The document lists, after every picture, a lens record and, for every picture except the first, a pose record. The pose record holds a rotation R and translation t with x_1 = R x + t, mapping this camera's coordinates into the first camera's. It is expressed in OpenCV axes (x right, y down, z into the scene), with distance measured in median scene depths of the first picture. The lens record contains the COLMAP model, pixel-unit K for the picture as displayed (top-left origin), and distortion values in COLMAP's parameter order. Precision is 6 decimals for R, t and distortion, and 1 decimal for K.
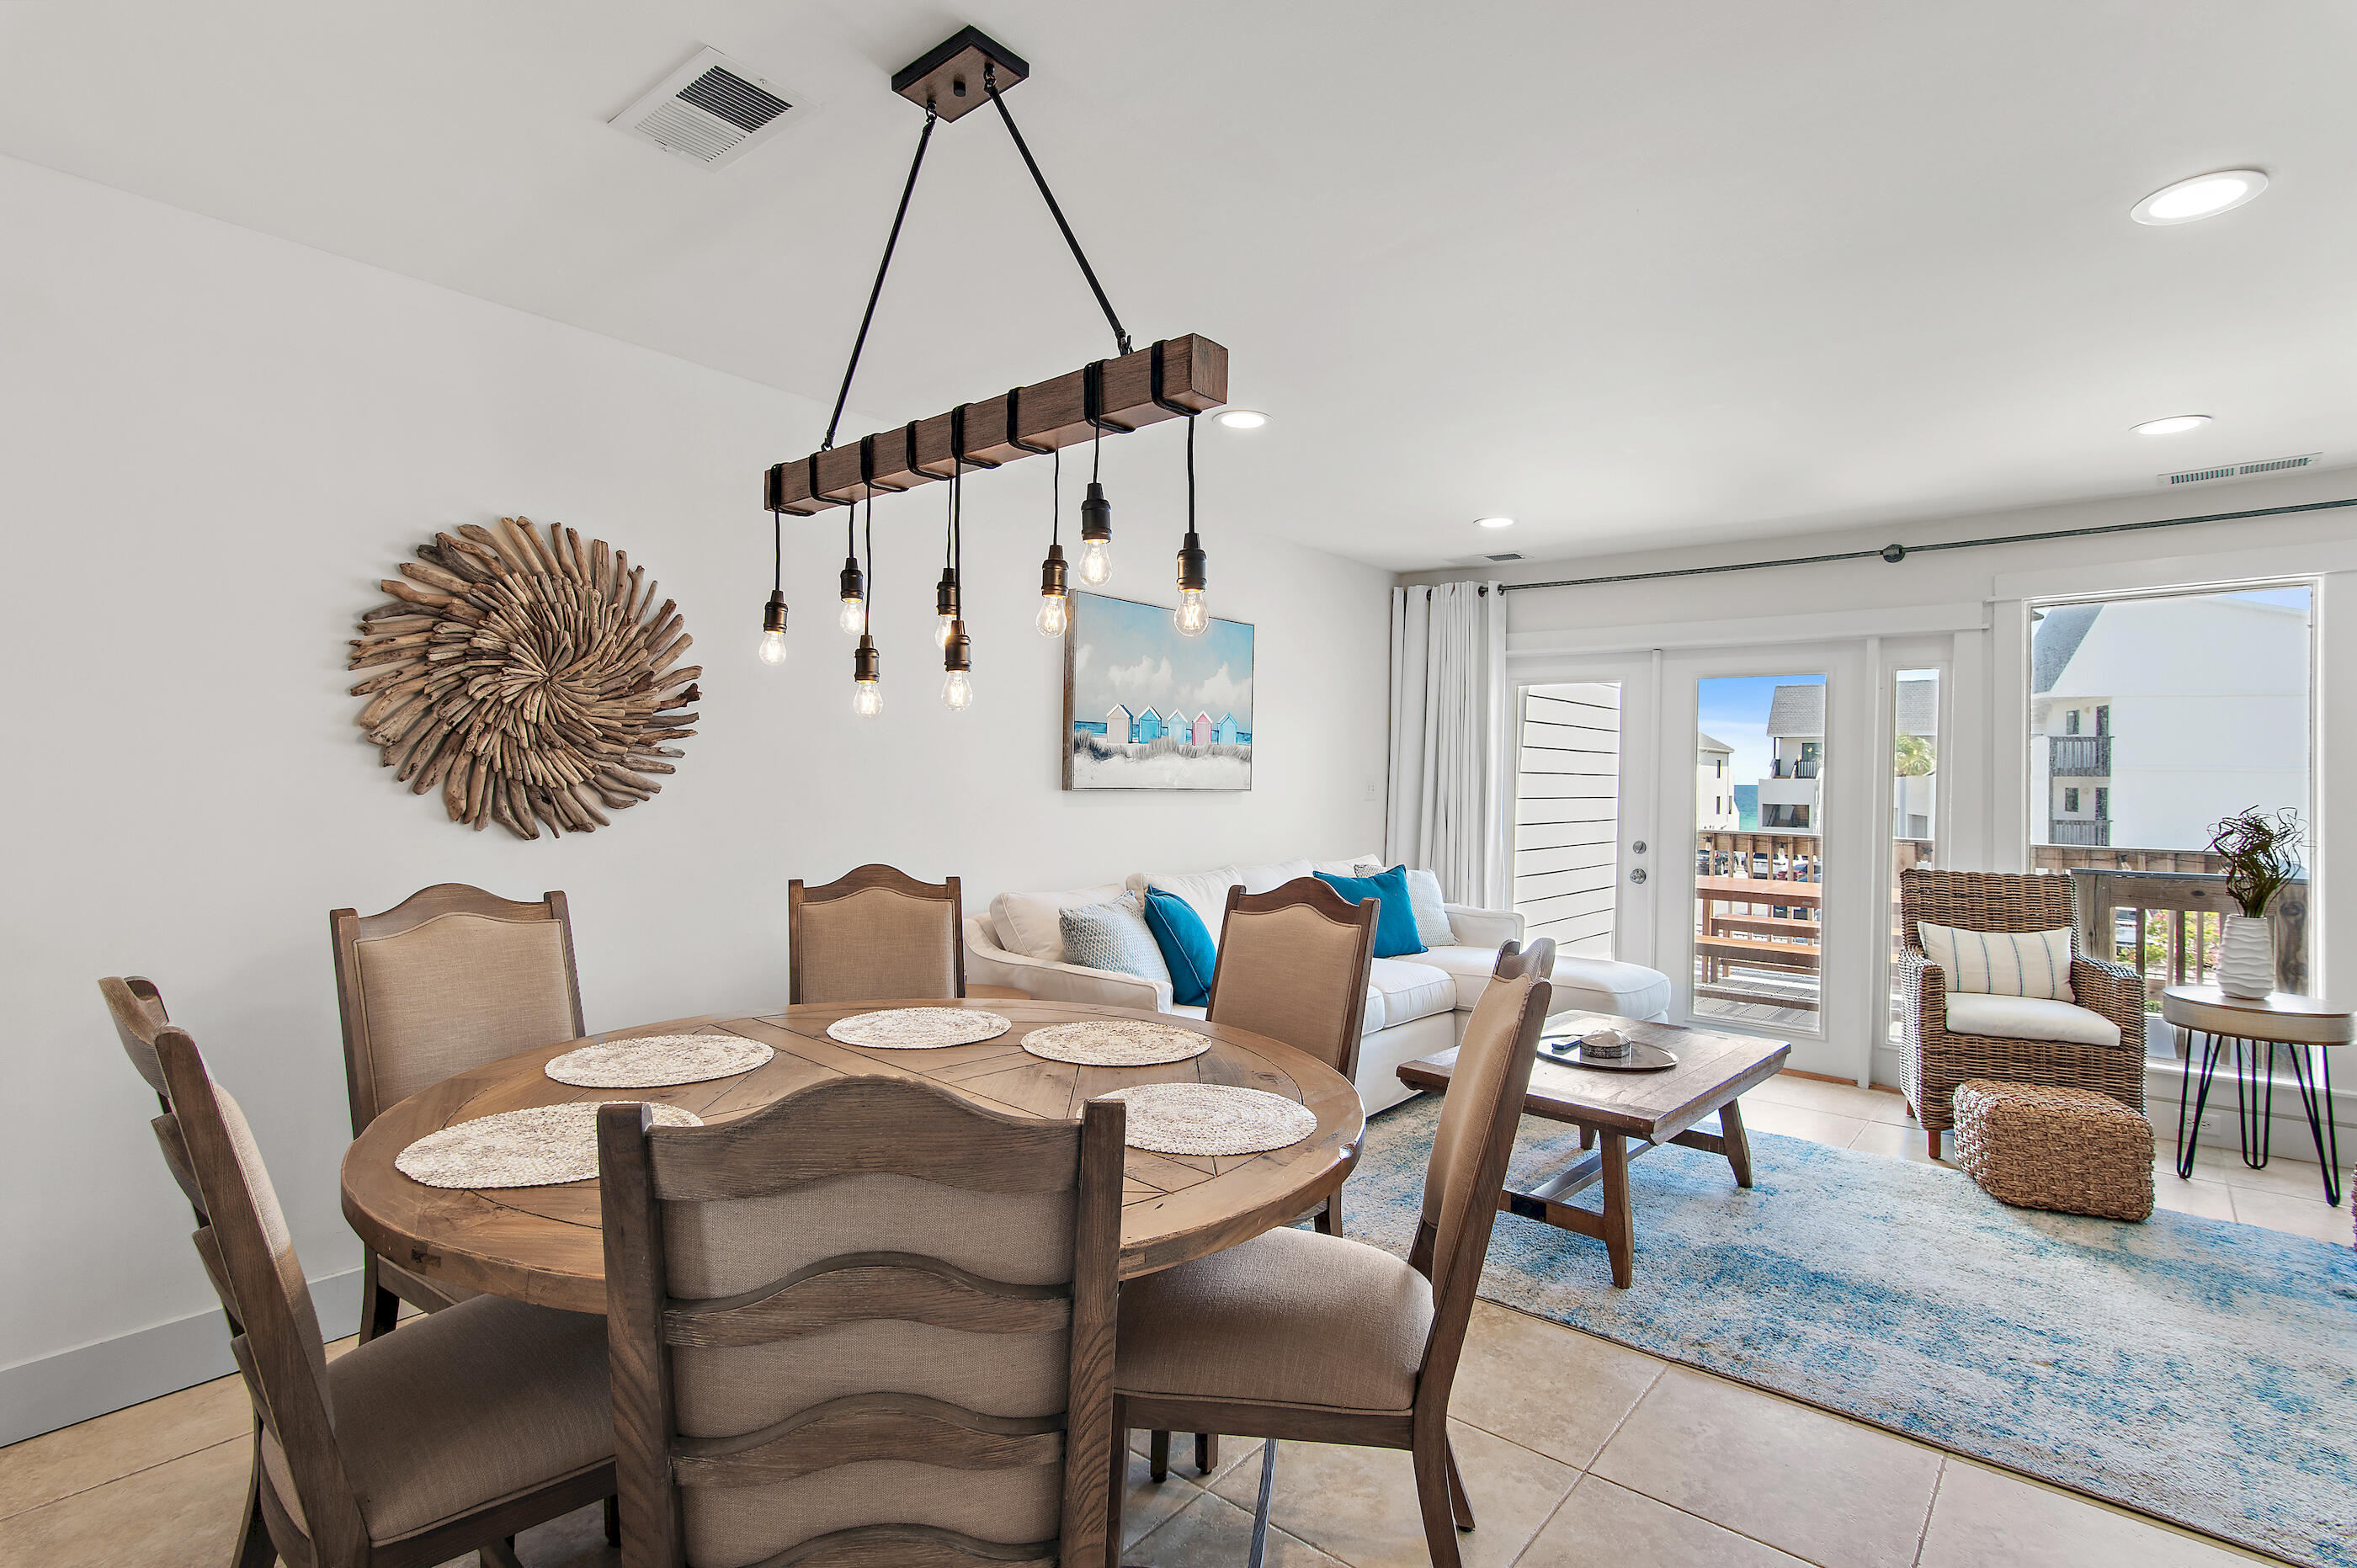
lens RADIAL K [[1141.4, 0, 1190.3], [0, 1141.4, 787.5], [0, 0, 1]] dist [-0.001292, 0.000496]
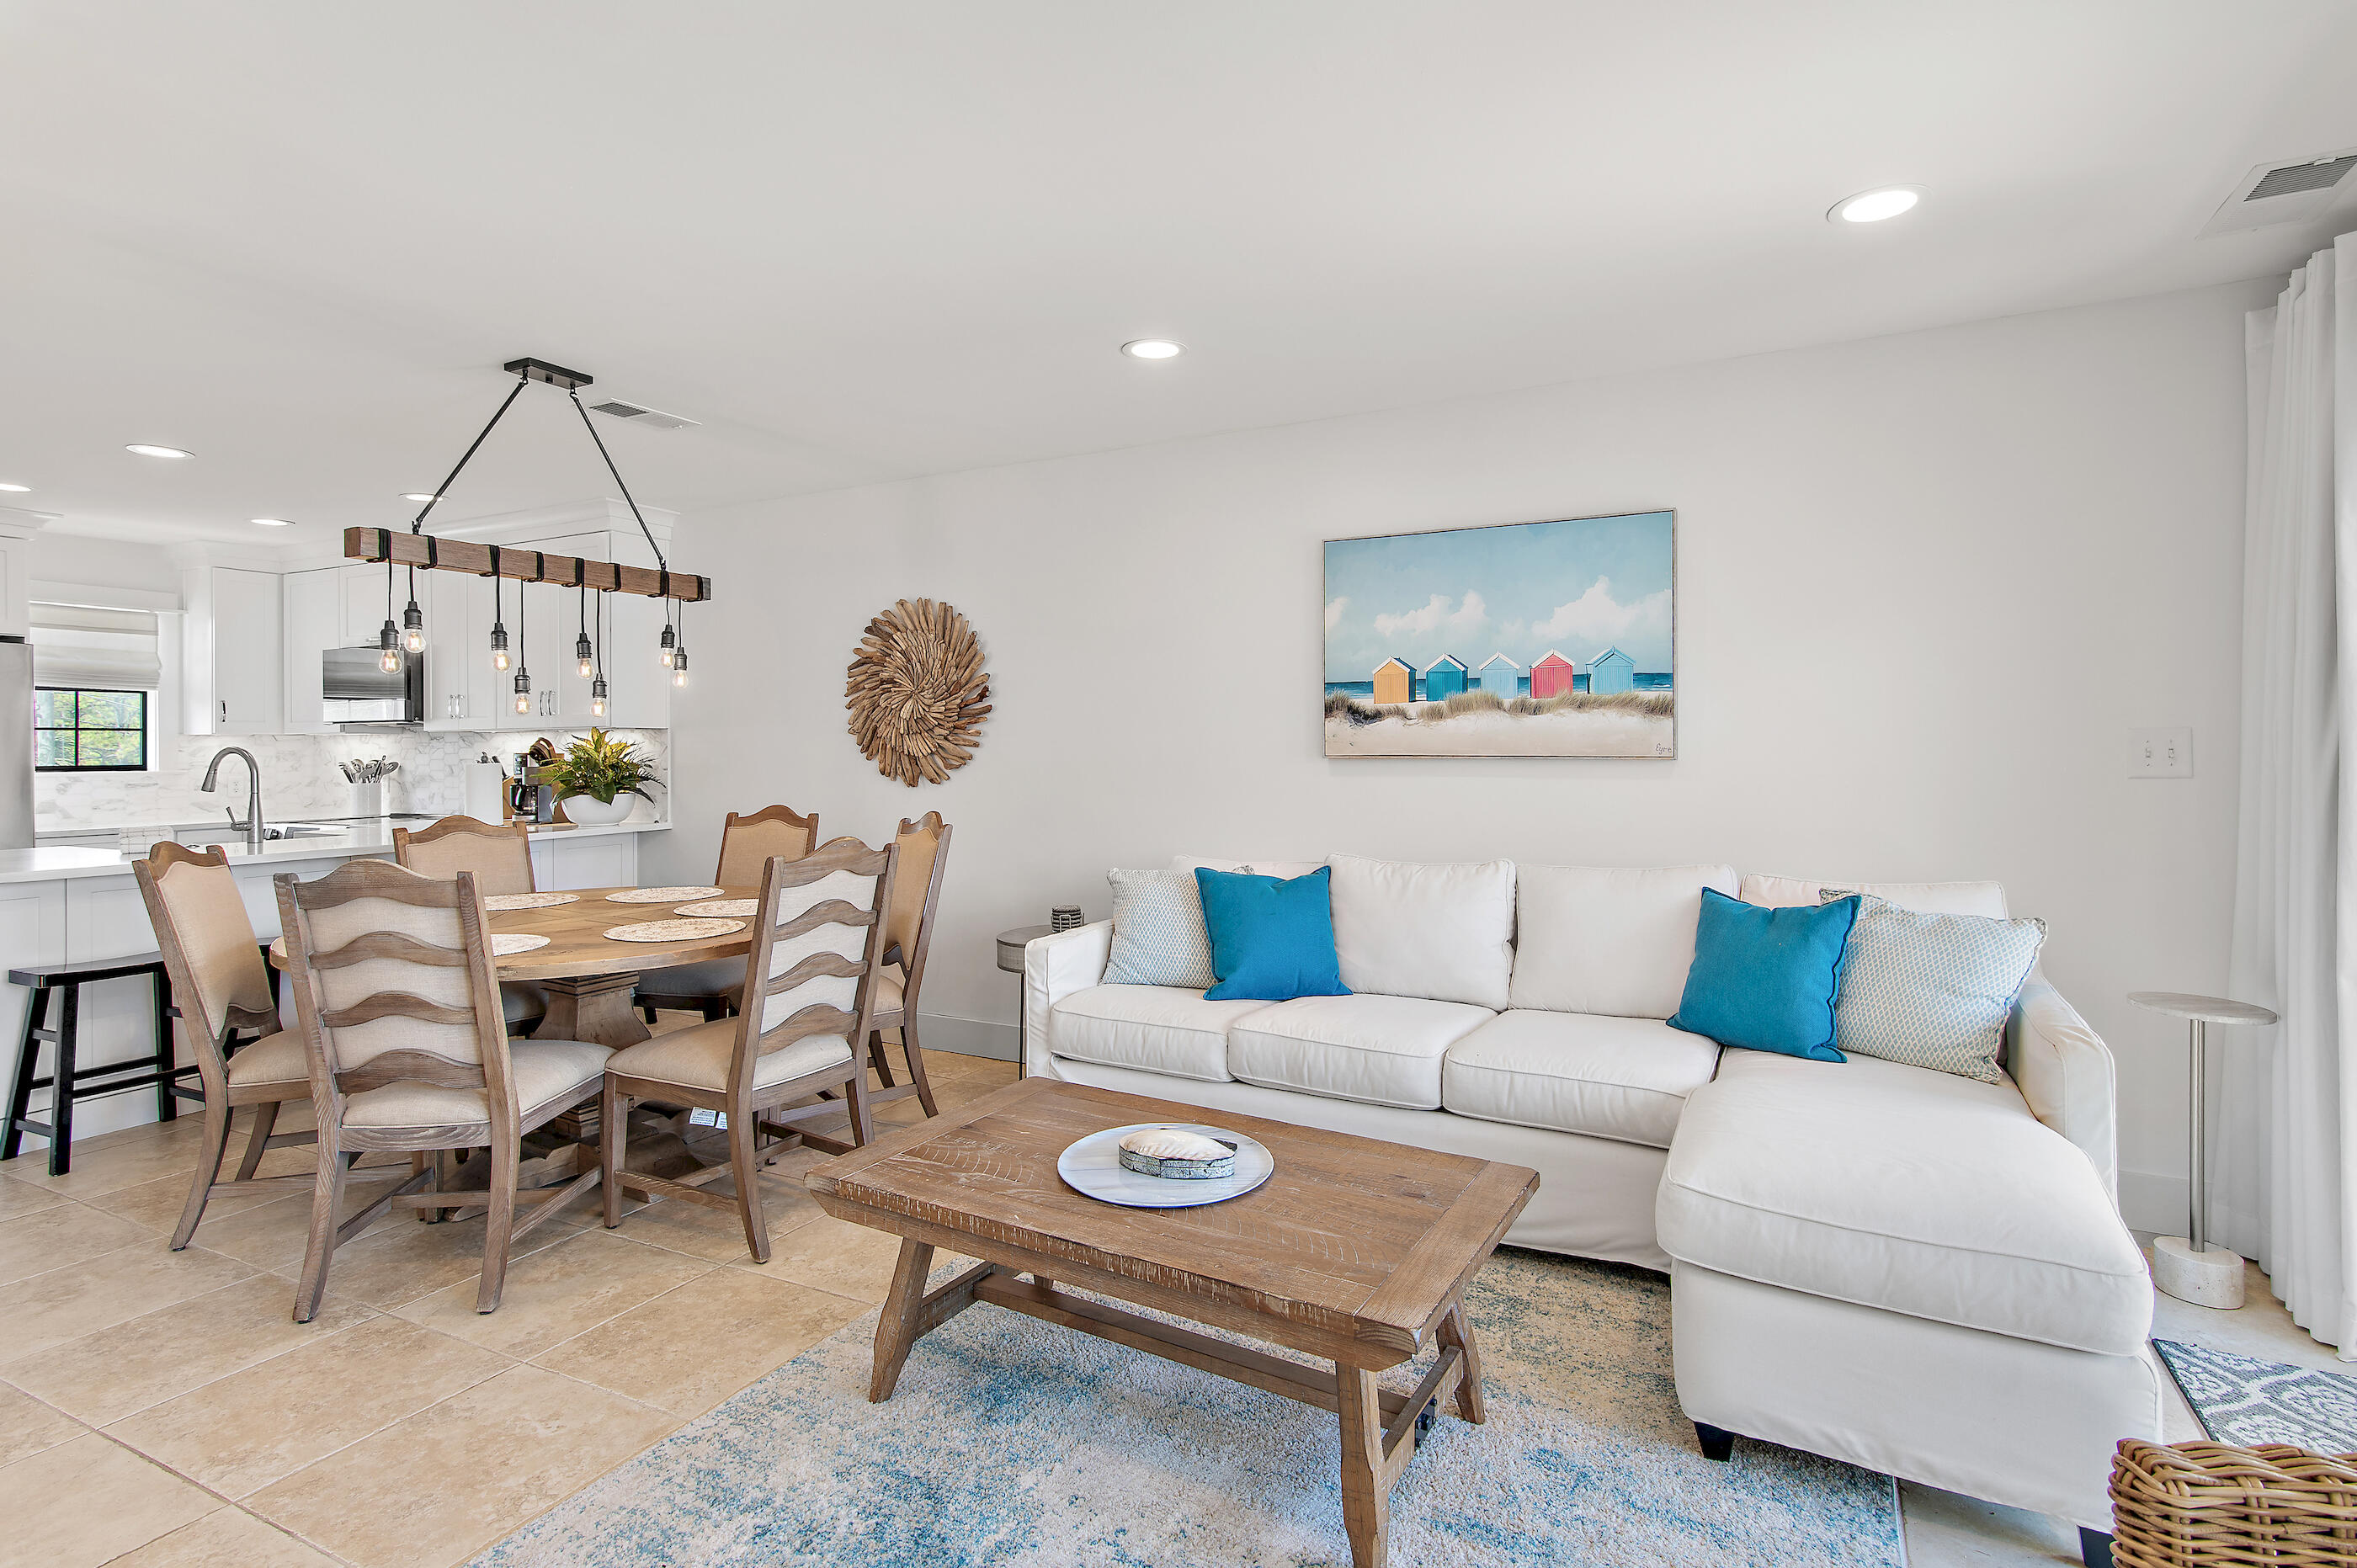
lens RADIAL K [[1179.3, 0, 1189.6], [0, 1179.3, 745.2], [0, 0, 1]] dist [0.022740, 0.000478]
pose [[0.198368, -0.014147, -0.980026, 1.197659], [0.002120, 0.999900, -0.014005, 0.008207], [0.980125, 0.000701, 0.198378, 1.035130]]
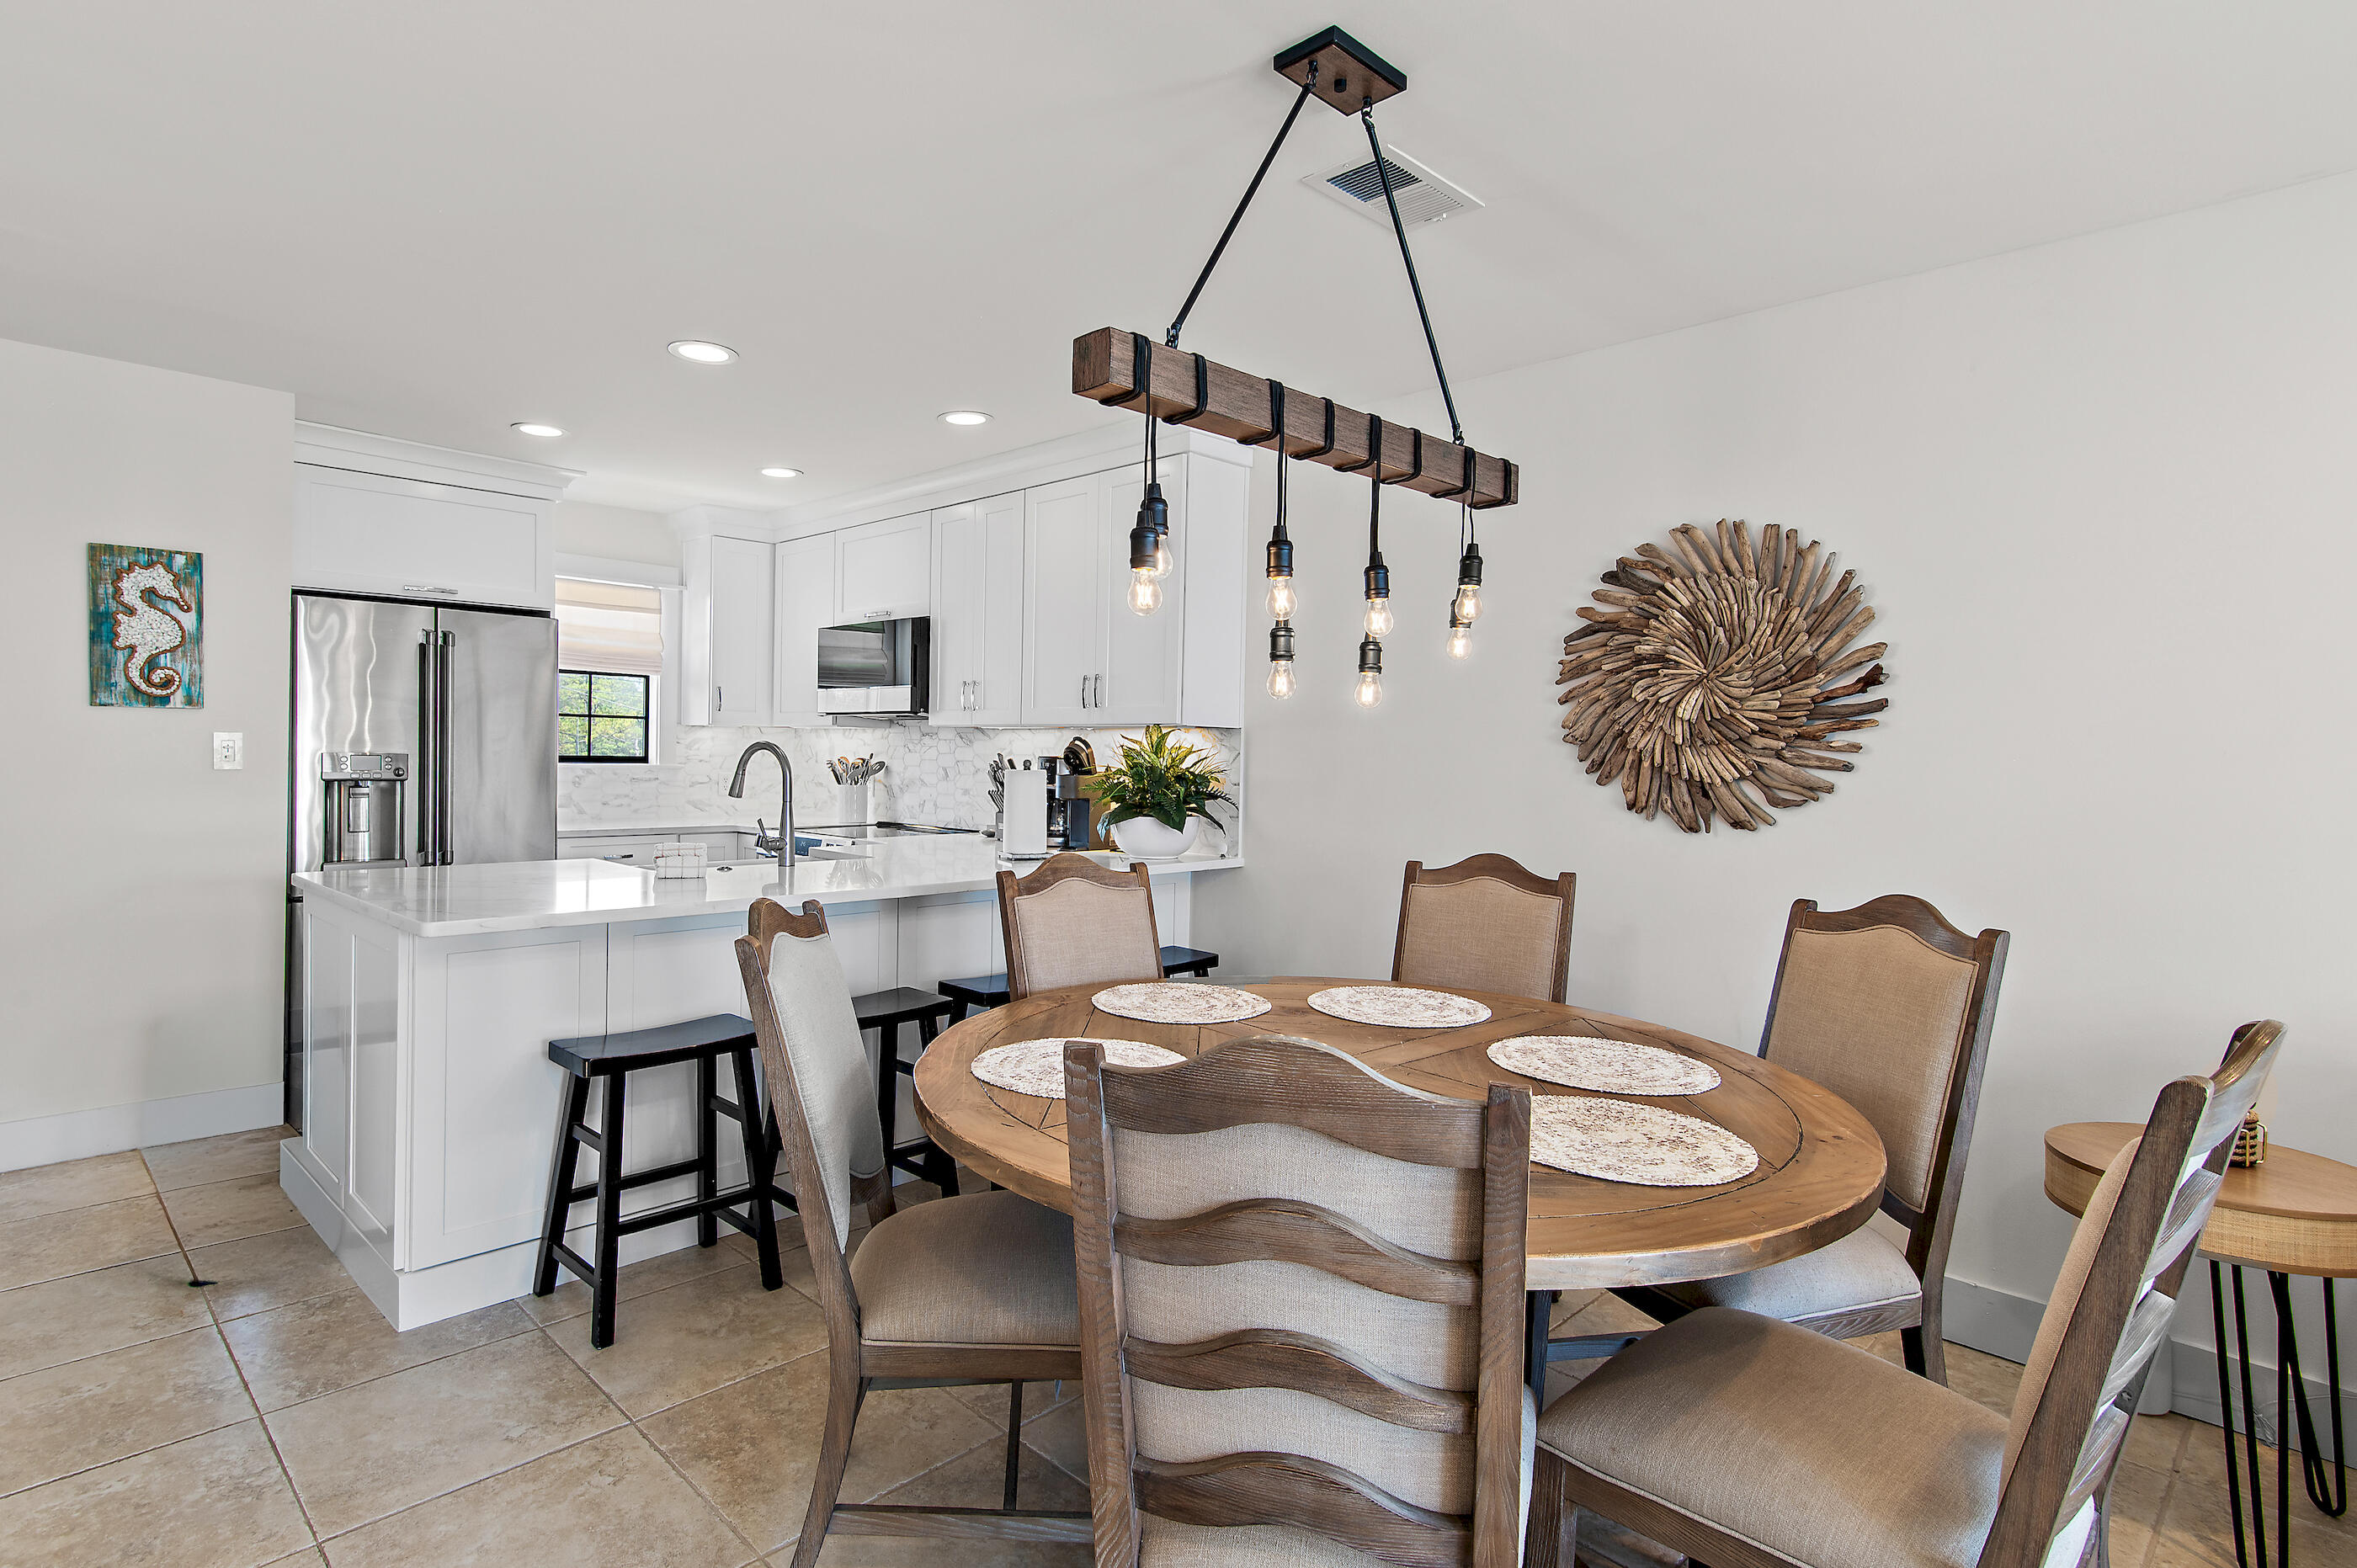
lens RADIAL K [[1218.7, 0, 1109.9], [0, 1218.7, 775.7], [0, 0, 1]] dist [0.018684, 0.000204]
pose [[-0.121490, 0.006653, -0.992570, 0.574110], [-0.028605, 0.999539, 0.010200, -0.002408], [0.992180, 0.029632, -0.121243, 0.598157]]
